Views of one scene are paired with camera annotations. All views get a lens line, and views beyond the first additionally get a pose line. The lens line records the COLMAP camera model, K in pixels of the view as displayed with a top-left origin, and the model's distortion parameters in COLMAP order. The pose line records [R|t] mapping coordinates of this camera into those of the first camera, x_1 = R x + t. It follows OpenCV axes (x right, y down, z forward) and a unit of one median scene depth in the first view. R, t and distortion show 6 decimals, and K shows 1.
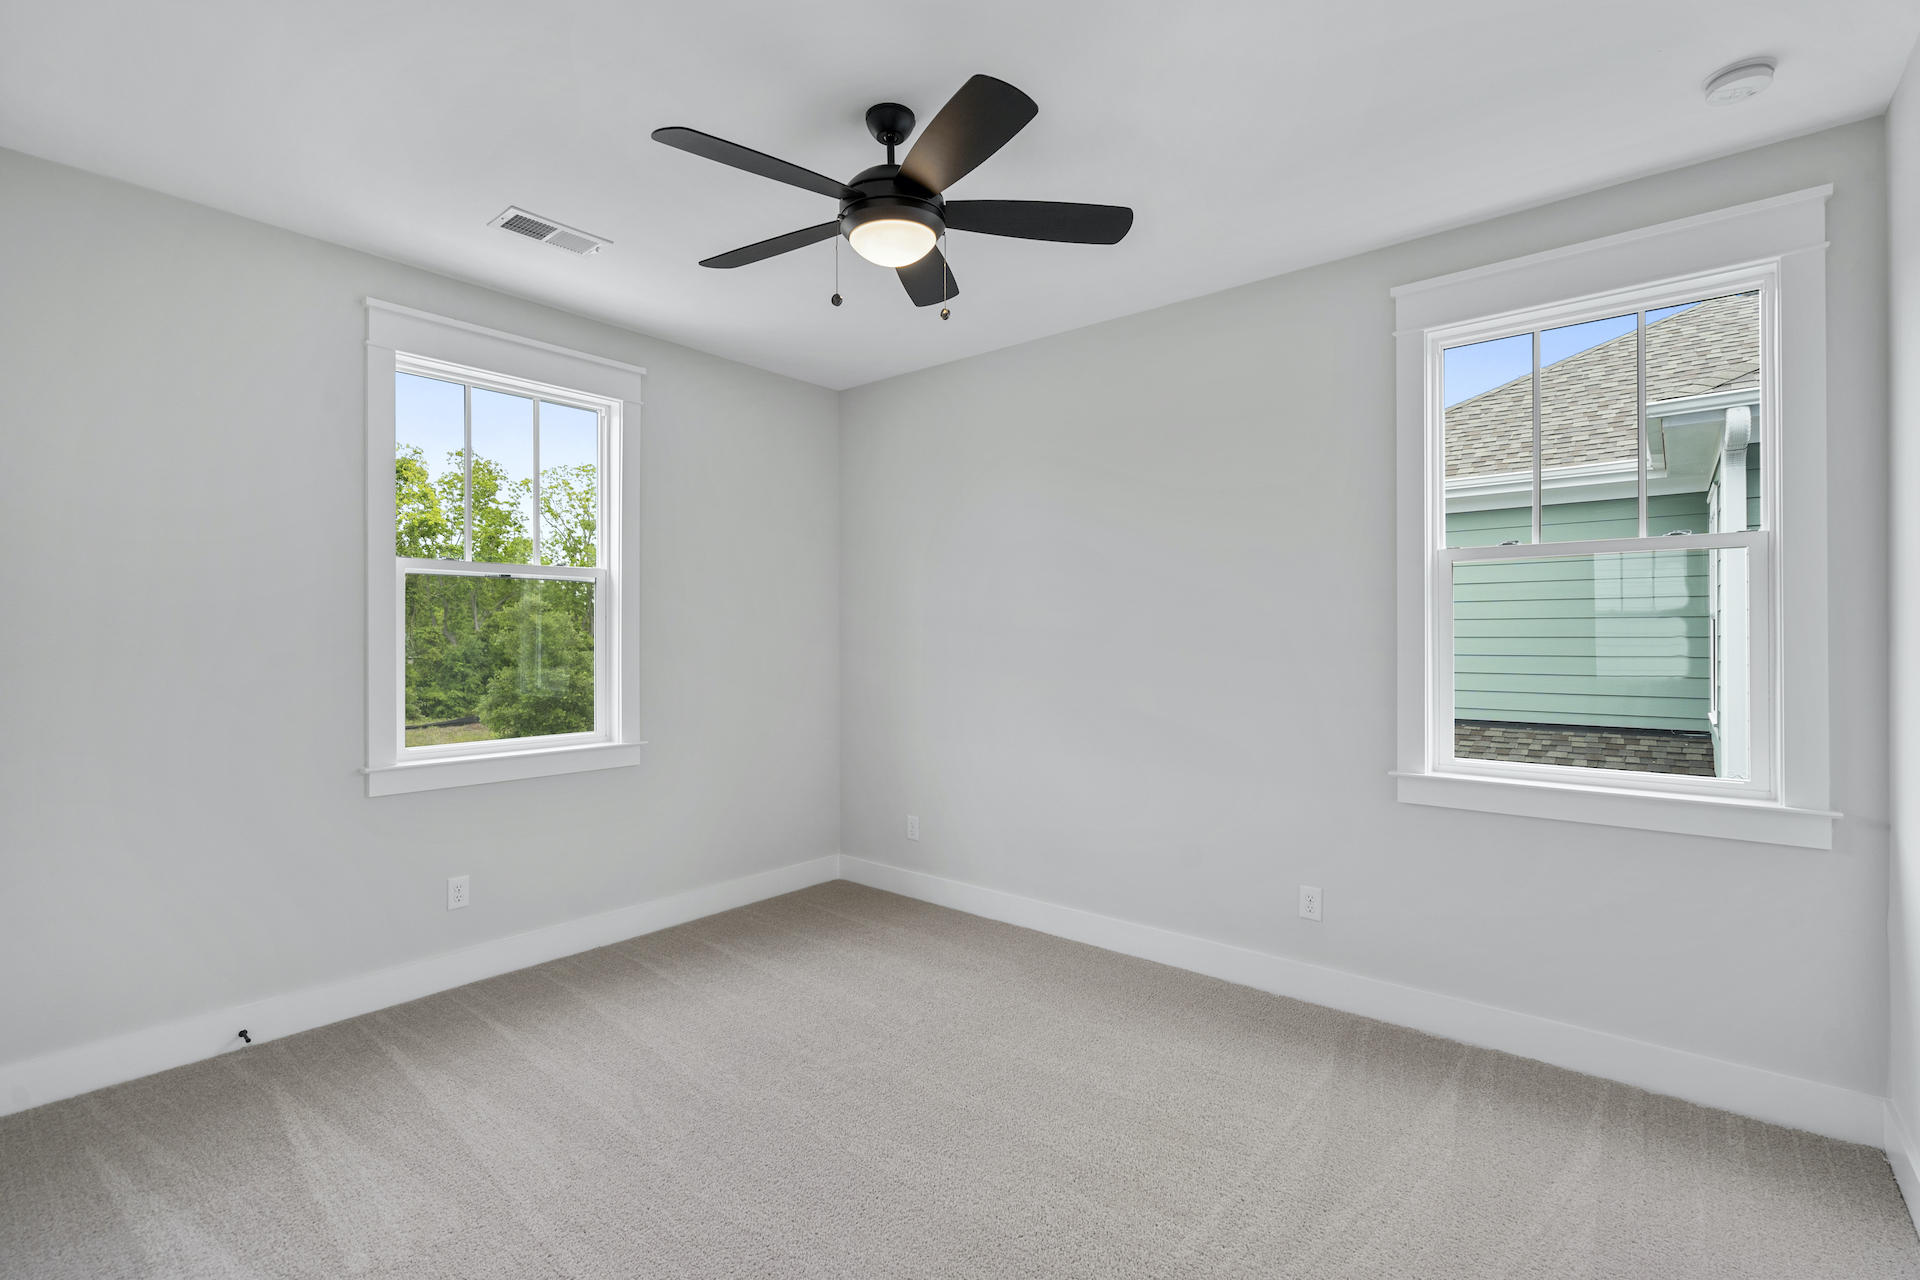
lens RADIAL K [[869.1, 0, 954.0], [0, 869.1, 634.6], [0, 0, 1]] dist [-0.000339, -0.000101]
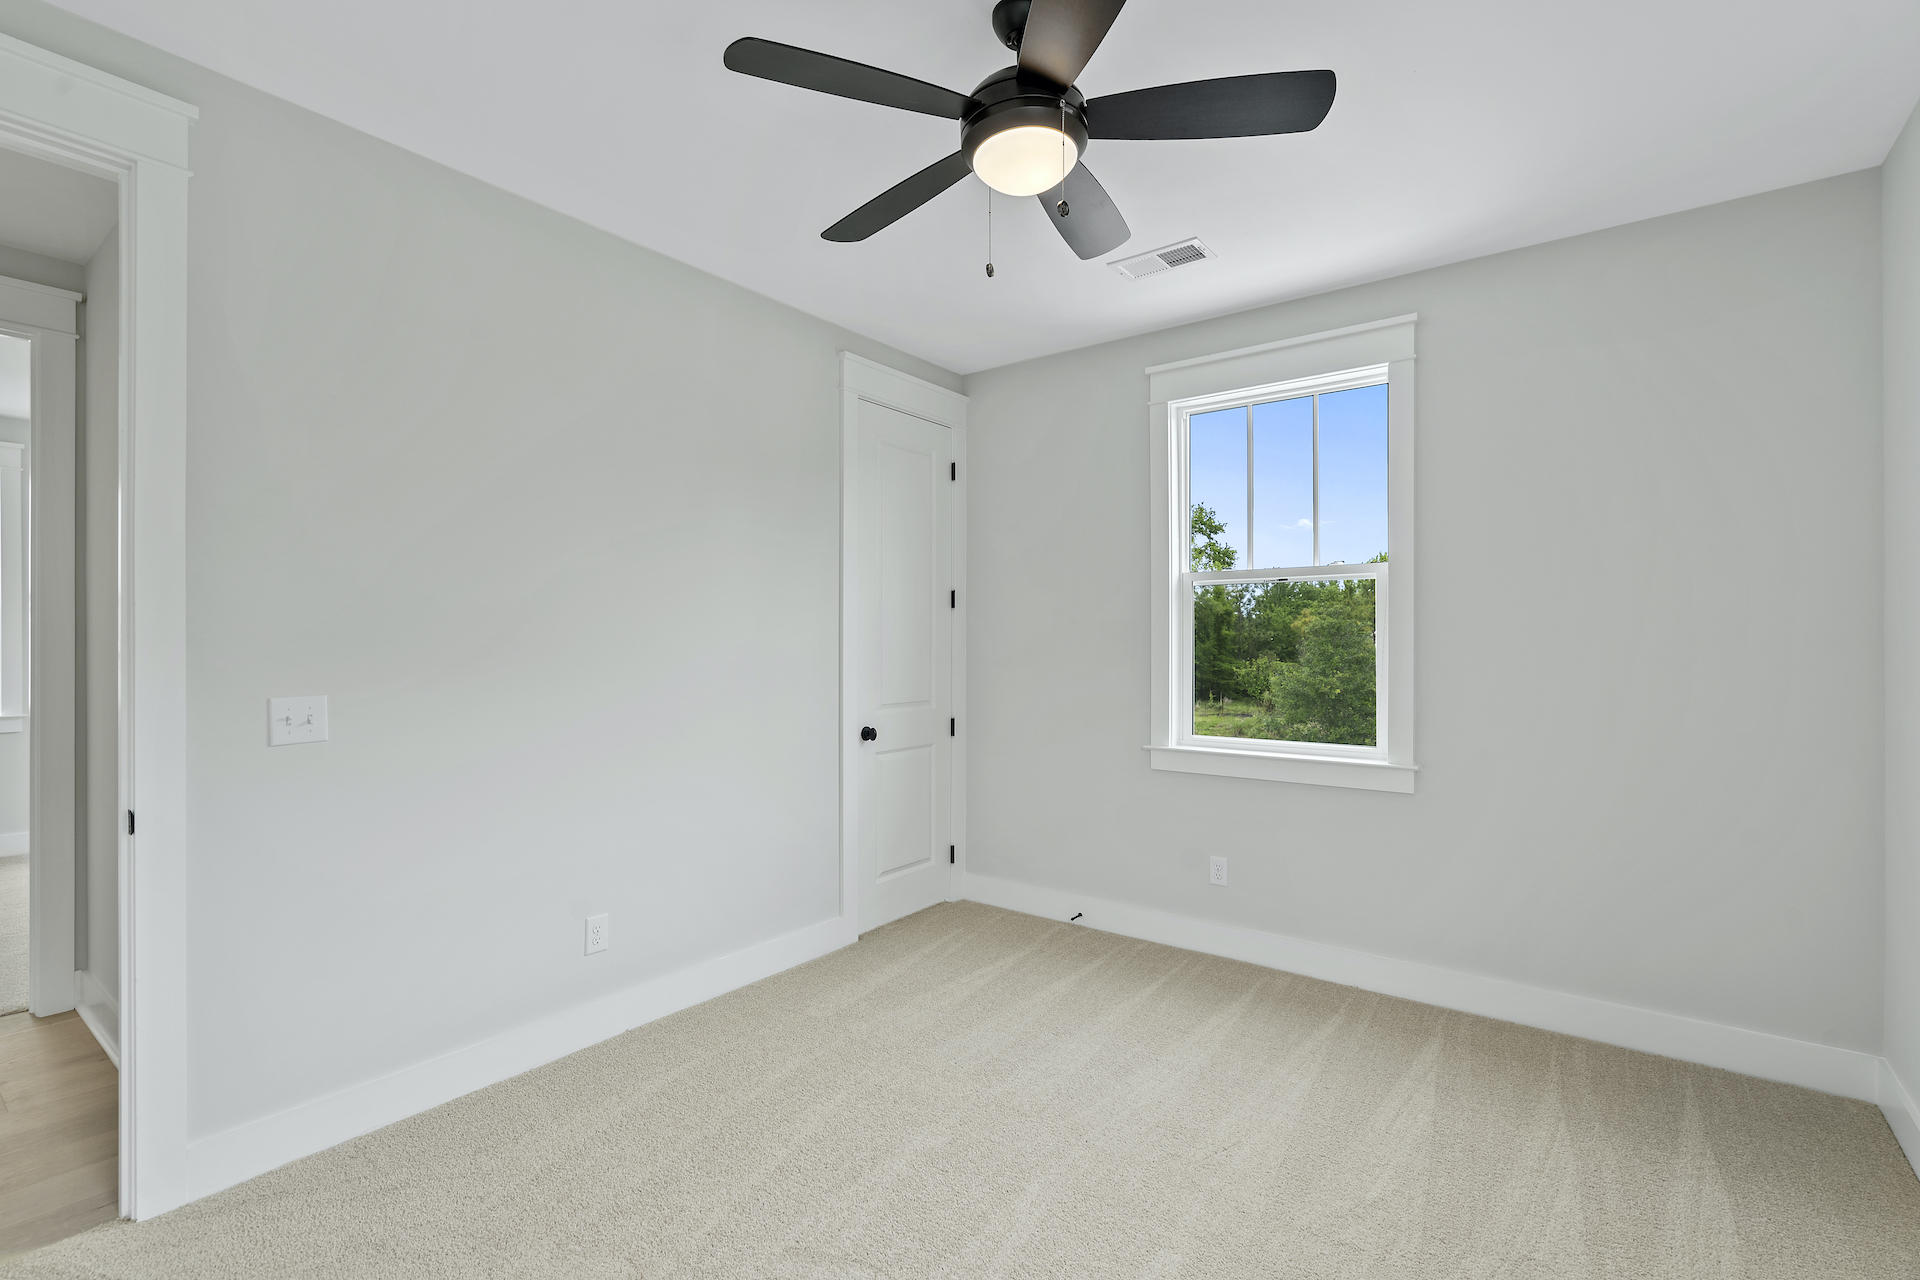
lens RADIAL K [[869.1, 0, 954.0], [0, 869.1, 634.6], [0, 0, 1]] dist [-0.000339, -0.000101]
pose [[0.048944, -0.004283, -0.998792, 0.556905], [0.001013, 0.999991, -0.004238, 0.001601], [0.998801, -0.000804, 0.048948, 0.659501]]
